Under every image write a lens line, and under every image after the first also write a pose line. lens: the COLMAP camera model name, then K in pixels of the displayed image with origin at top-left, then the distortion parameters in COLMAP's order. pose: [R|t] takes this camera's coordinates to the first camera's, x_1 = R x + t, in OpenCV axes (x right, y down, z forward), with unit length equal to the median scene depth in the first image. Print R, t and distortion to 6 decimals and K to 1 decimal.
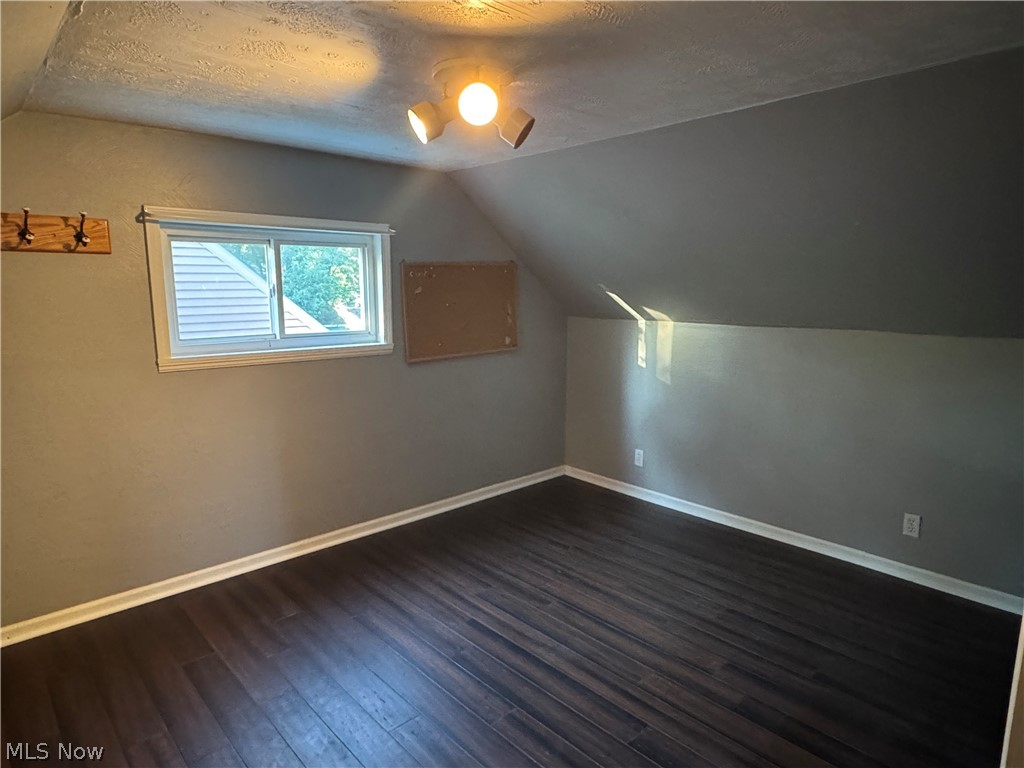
lens RADIAL K [[616.9, 0, 512.0], [0, 616.9, 384.0], [0, 0, 1]] dist [0.005424, 0.000786]
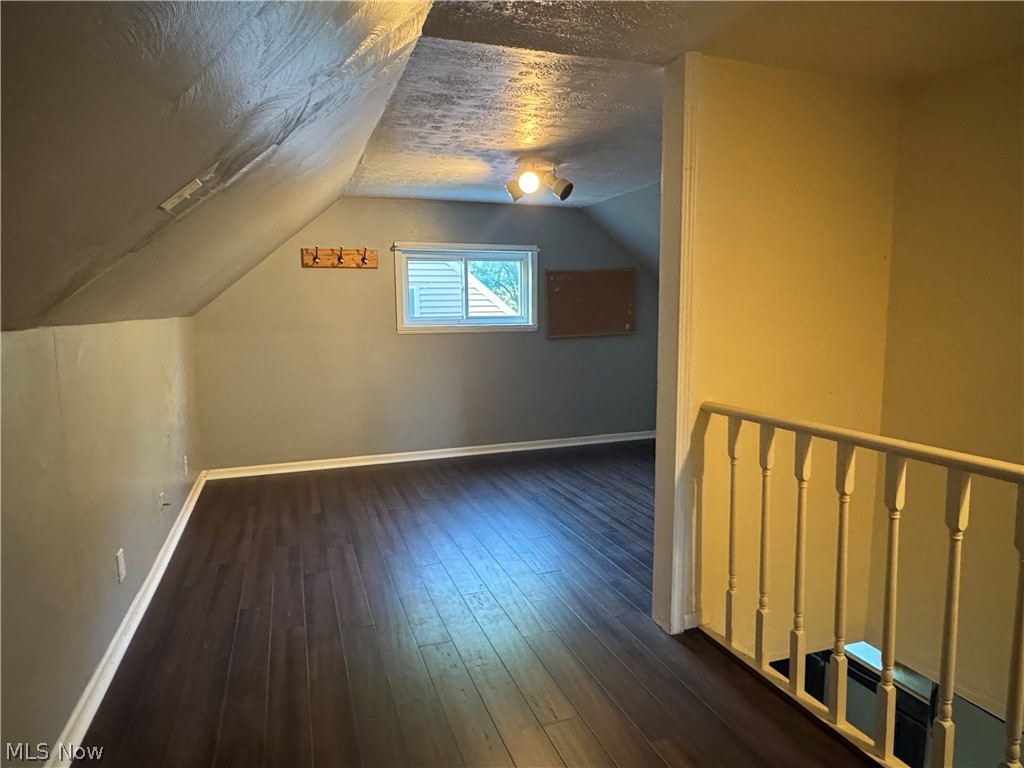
lens RADIAL K [[618.7, 0, 512.0], [0, 618.7, 384.0], [0, 0, 1]] dist [0.001553, 0.000623]
pose [[0.920205, 0.039832, -0.389406, 0.424595], [-0.053026, 0.998324, -0.023188, 0.145387], [0.387830, 0.041986, 0.920774, -0.497746]]
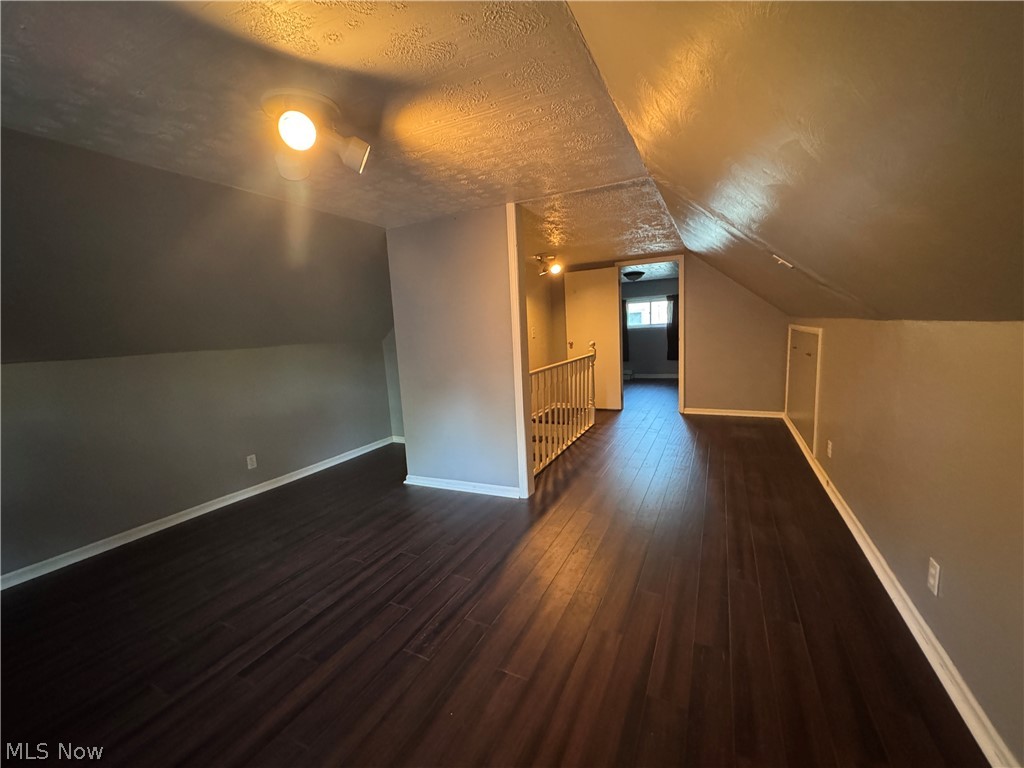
lens RADIAL K [[404.7, 0, 515.4], [0, 404.7, 385.2], [0, 0, 1]] dist [0.000550, -0.000131]
pose [[-0.353866, -0.111709, 0.928601, -0.651541], [0.199780, 0.960900, 0.191725, -0.042615], [-0.913710, 0.253361, -0.317713, 0.679413]]
